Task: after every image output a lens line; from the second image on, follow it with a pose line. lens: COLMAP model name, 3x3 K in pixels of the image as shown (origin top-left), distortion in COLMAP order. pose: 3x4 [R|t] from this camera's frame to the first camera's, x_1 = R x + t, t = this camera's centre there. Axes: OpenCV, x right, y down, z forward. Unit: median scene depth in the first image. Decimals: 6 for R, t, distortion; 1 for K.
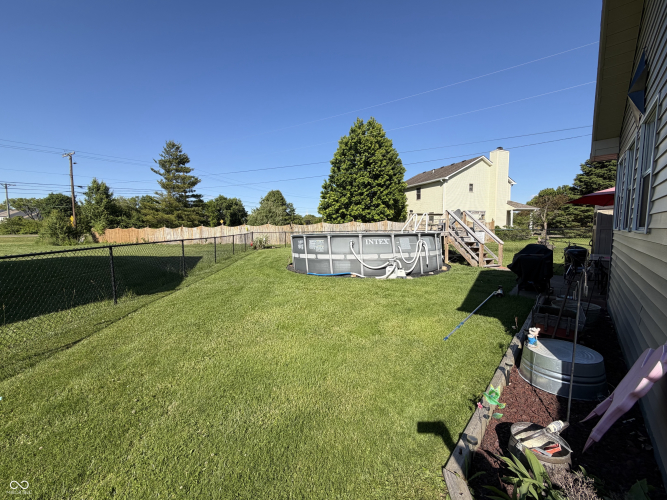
lens RADIAL K [[266.0, 0, 334.1], [0, 266.0, 249.3], [0, 0, 1]] dist [0.000900, -0.000131]
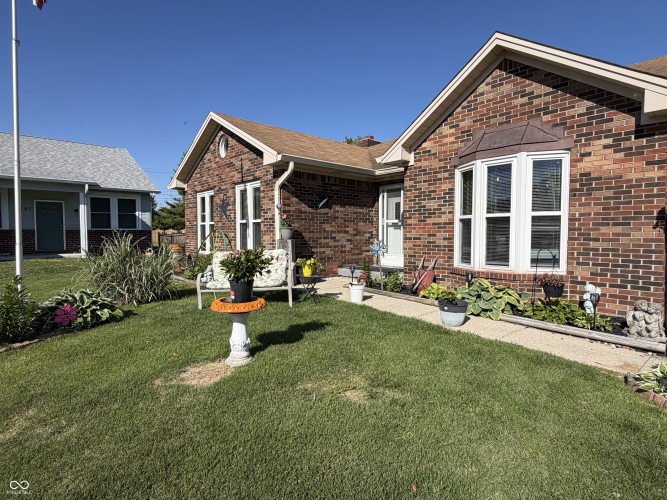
lens RADIAL K [[369.4, 0, 332.6], [0, 369.4, 249.7], [0, 0, 1]] dist [0.005205, -0.002243]
pose [[0.994591, 0.013415, -0.102998, 0.153318], [-0.016889, 0.999315, -0.032929, 0.041401], [0.102486, 0.034490, 0.994136, -0.460100]]
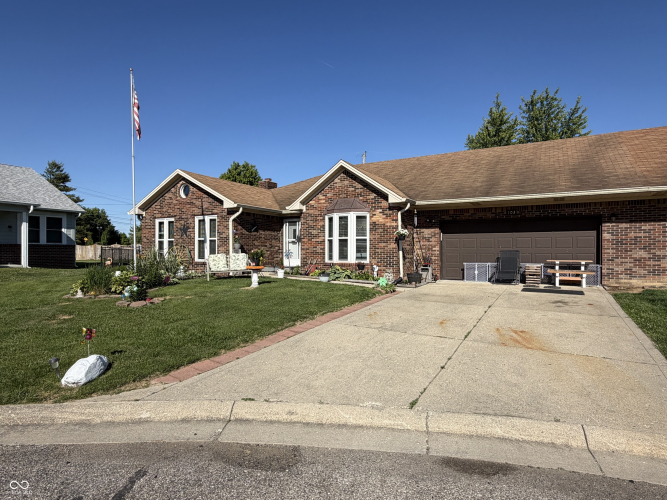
lens RADIAL K [[395.2, 0, 332.0], [0, 395.2, 253.0], [0, 0, 1]] dist [0.004333, -0.001002]
pose [[0.976395, 0.010346, 0.215745, 0.108685], [0.006162, 0.997111, -0.075704, 0.066636], [-0.215905, 0.075247, 0.973511, -0.693129]]
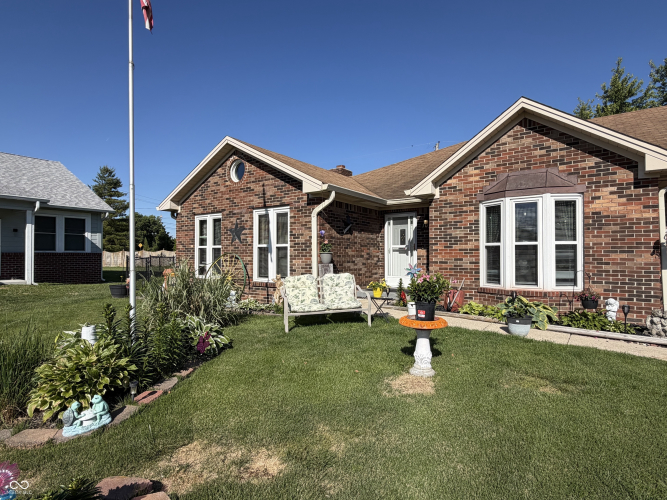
lens RADIAL K [[369.4, 0, 330.8], [0, 369.4, 250.5], [0, 0, 1]] dist [0.005205, -0.002243]
pose [[0.992530, 0.011635, 0.121442, 0.073960], [-0.000420, 0.995761, -0.091973, 0.041734], [-0.121997, 0.091235, 0.988328, -0.475295]]
